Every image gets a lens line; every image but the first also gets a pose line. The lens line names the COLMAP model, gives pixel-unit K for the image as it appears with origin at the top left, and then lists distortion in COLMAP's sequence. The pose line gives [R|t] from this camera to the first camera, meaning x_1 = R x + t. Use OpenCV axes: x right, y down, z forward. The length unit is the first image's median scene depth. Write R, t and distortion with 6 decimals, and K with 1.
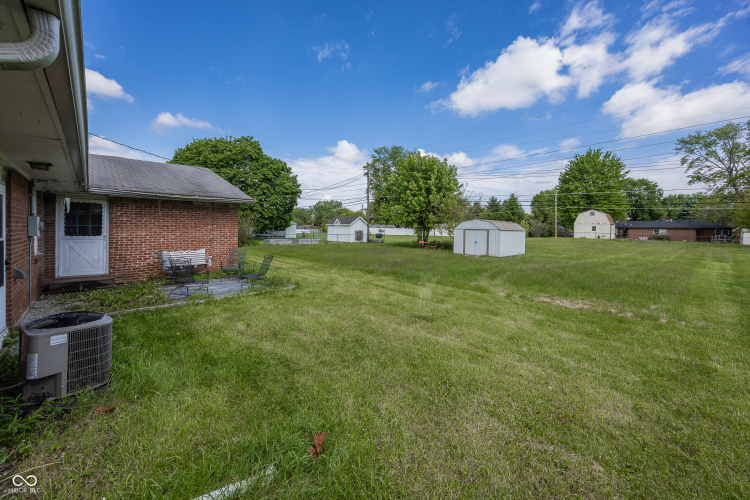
lens RADIAL K [[302.5, 0, 374.3], [0, 302.5, 236.6], [0, 0, 1]] dist [-0.009572, -0.000417]
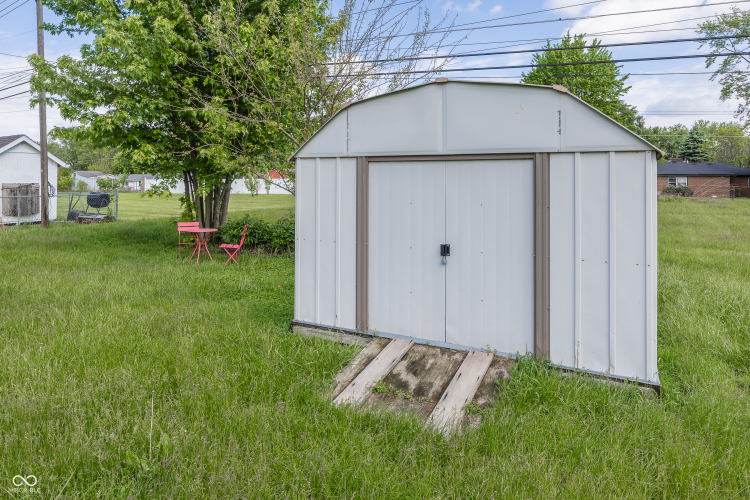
lens RADIAL K [[452.9, 0, 375.5], [0, 452.9, 250.3], [0, 0, 1]] dist [0.001218, 0.000016]
pose [[0.944552, -0.057479, 0.323292, 0.131850], [0.017476, 0.991964, 0.125307, -0.004435], [-0.327897, -0.112709, 0.937966, 0.451041]]
